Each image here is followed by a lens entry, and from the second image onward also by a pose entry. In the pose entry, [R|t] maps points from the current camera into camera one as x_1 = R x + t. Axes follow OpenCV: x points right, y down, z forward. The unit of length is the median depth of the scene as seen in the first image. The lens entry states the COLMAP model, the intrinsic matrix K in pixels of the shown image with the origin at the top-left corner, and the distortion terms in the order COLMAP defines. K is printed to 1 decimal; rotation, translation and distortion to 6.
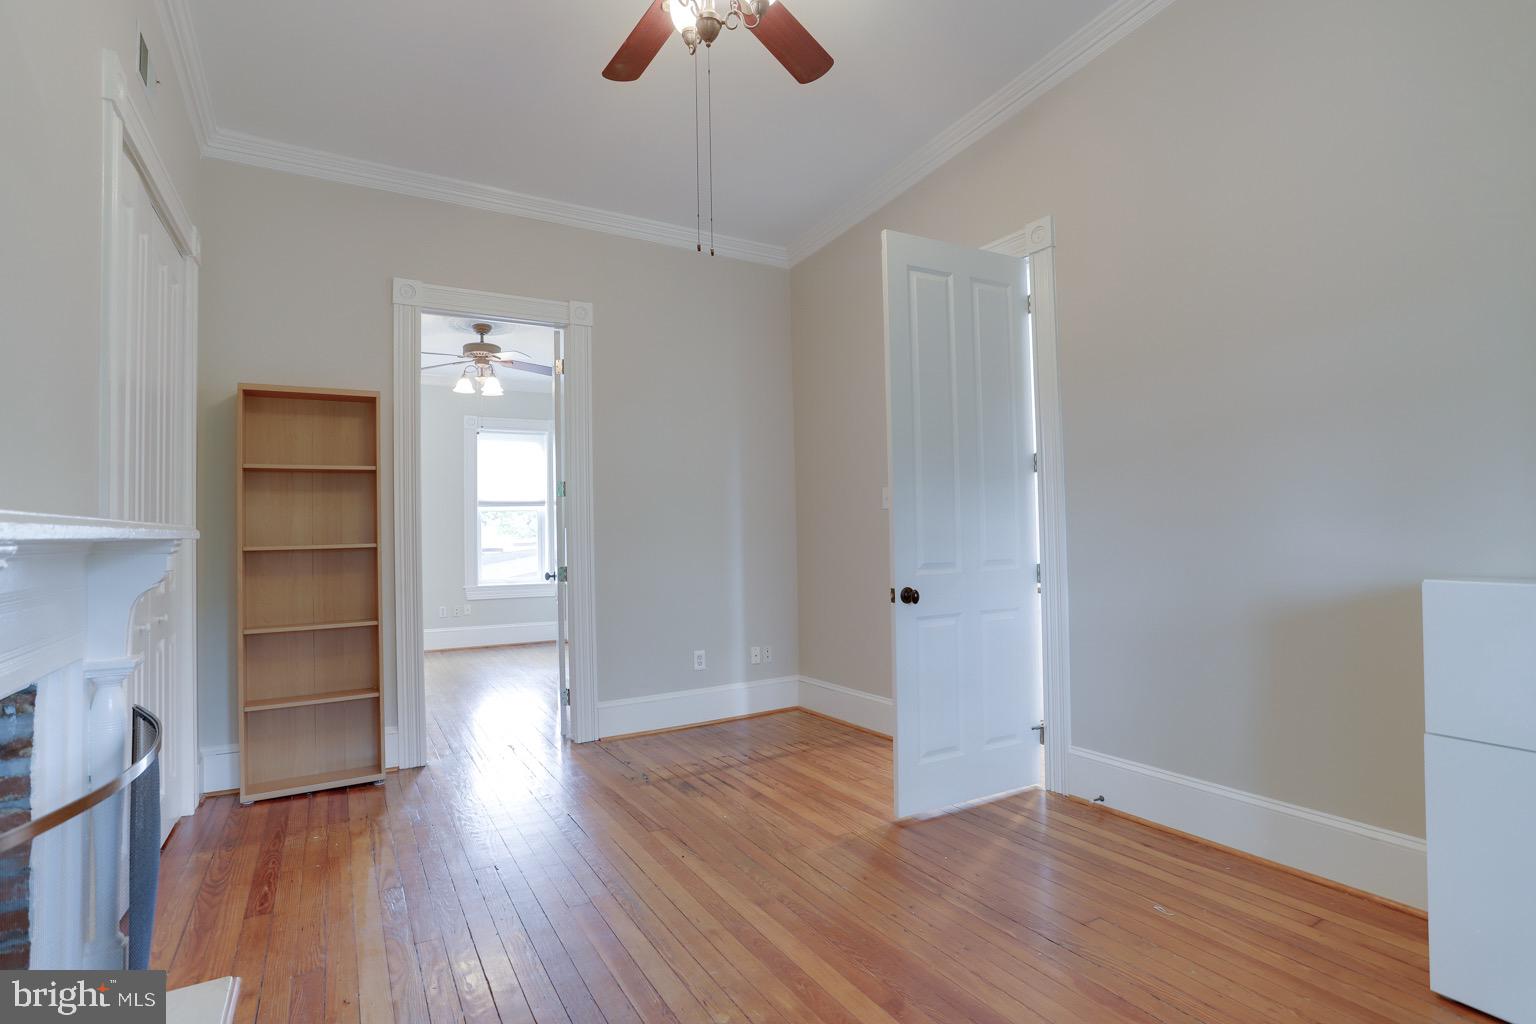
lens RADIAL K [[742.9, 0, 765.5], [0, 742.9, 506.6], [0, 0, 1]] dist [-0.063729, 0.026221]
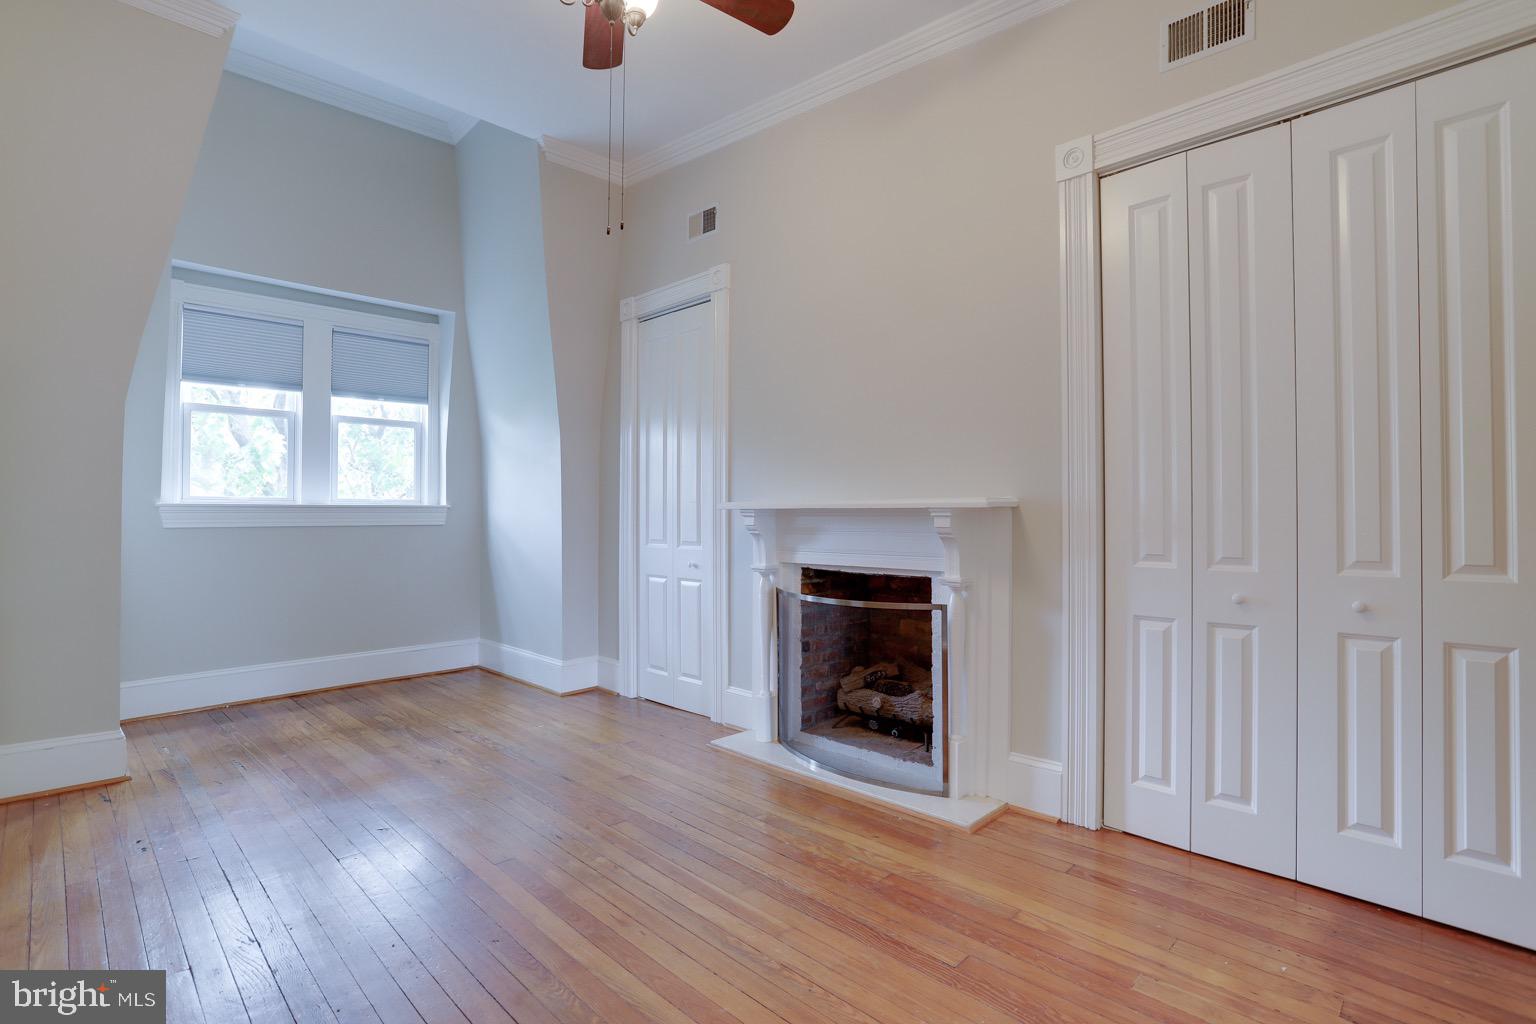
lens RADIAL K [[741.2, 0, 765.4], [0, 741.2, 509.0], [0, 0, 1]] dist [-0.062251, 0.028888]
pose [[-0.969468, 0.017166, -0.244615, -0.017387], [0.026278, 0.999075, -0.034037, 0.044907], [0.243804, -0.039426, -0.969023, 1.201355]]
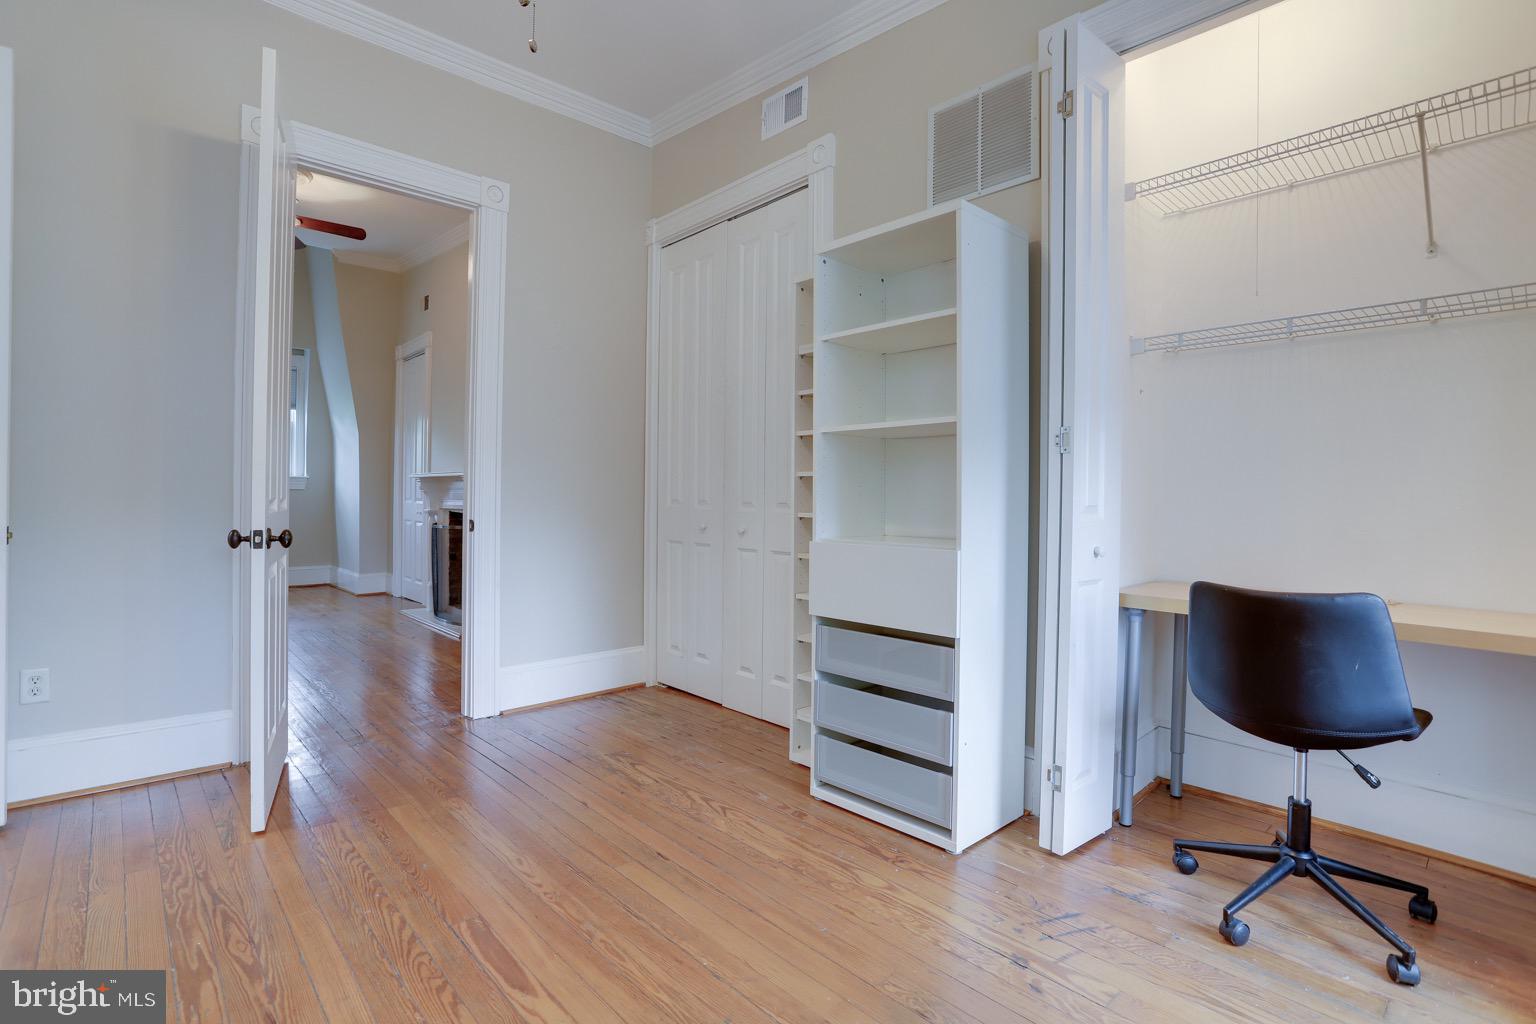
lens RADIAL K [[741.2, 0, 765.4], [0, 741.2, 509.0], [0, 0, 1]] dist [-0.062251, 0.028888]
pose [[-0.977798, 0.005573, -0.209476, -0.684510], [0.008940, 0.999846, -0.015129, 0.119364], [0.209359, -0.016666, -0.977697, 2.102847]]
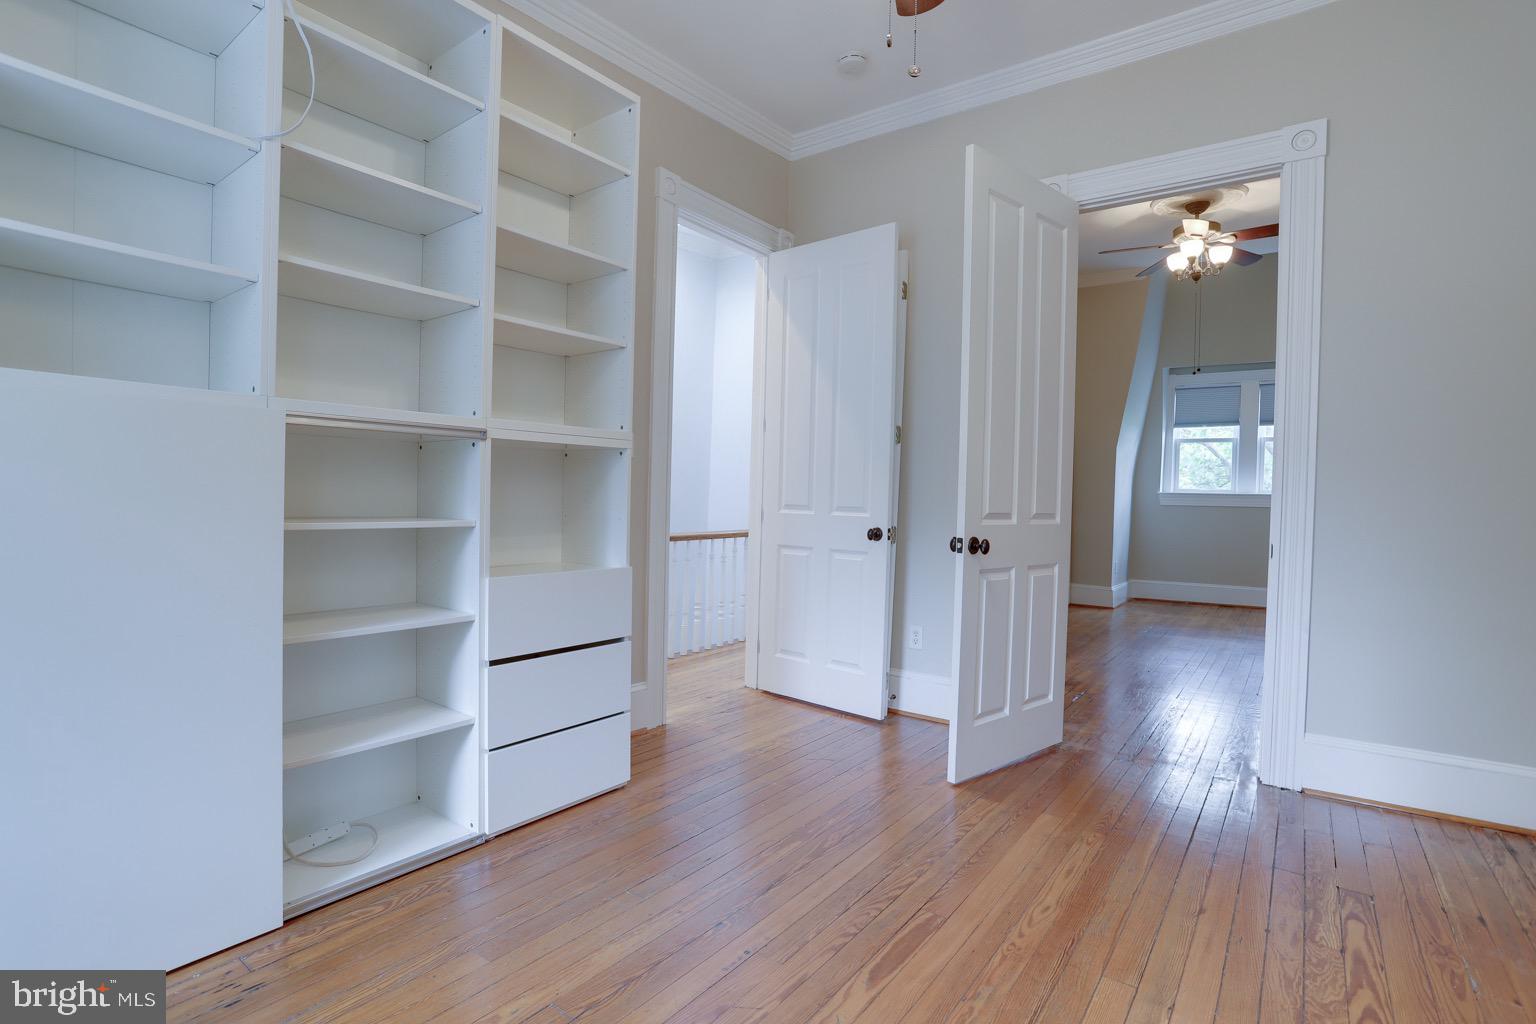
lens RADIAL K [[742.9, 0, 765.5], [0, 742.9, 506.6], [0, 0, 1]] dist [-0.063729, 0.026221]
pose [[-0.388593, -0.001839, 0.921408, -1.023616], [-0.046292, 0.998774, -0.017530, 0.114688], [-0.920246, -0.049466, -0.388202, 1.896554]]
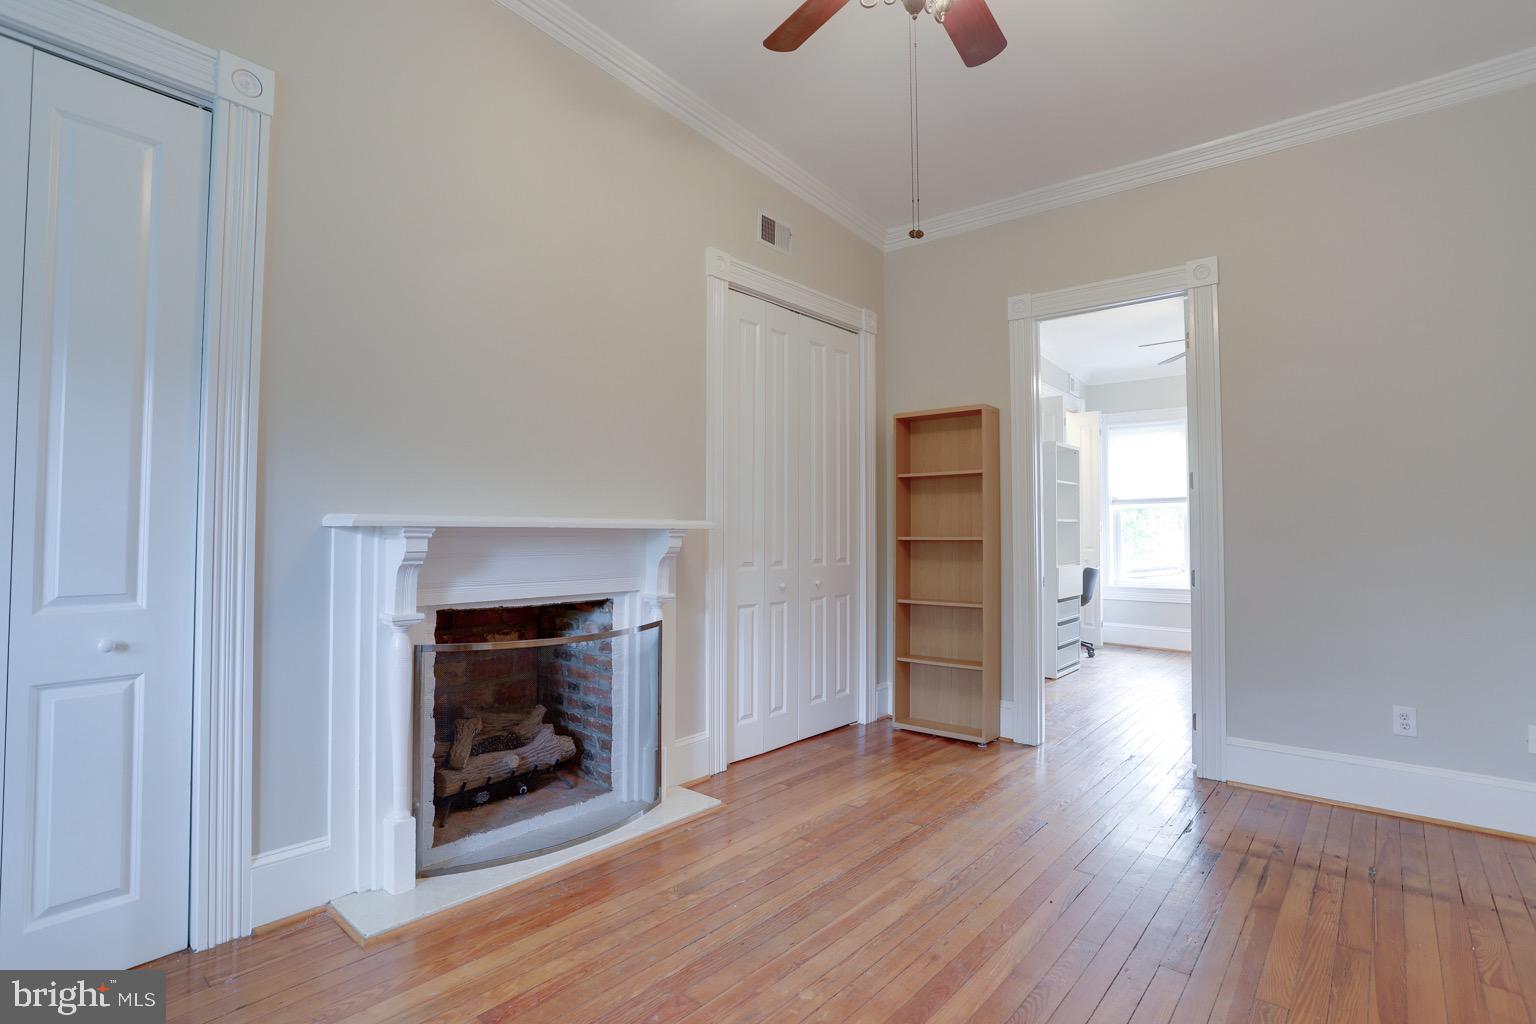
lens RADIAL K [[742.9, 0, 765.5], [0, 742.9, 506.6], [0, 0, 1]] dist [-0.063729, 0.026221]
pose [[0.317190, -0.011362, -0.948294, 0.451844], [0.019604, 0.999793, -0.005421, 0.002523], [0.948159, -0.016871, 0.317348, 0.304924]]
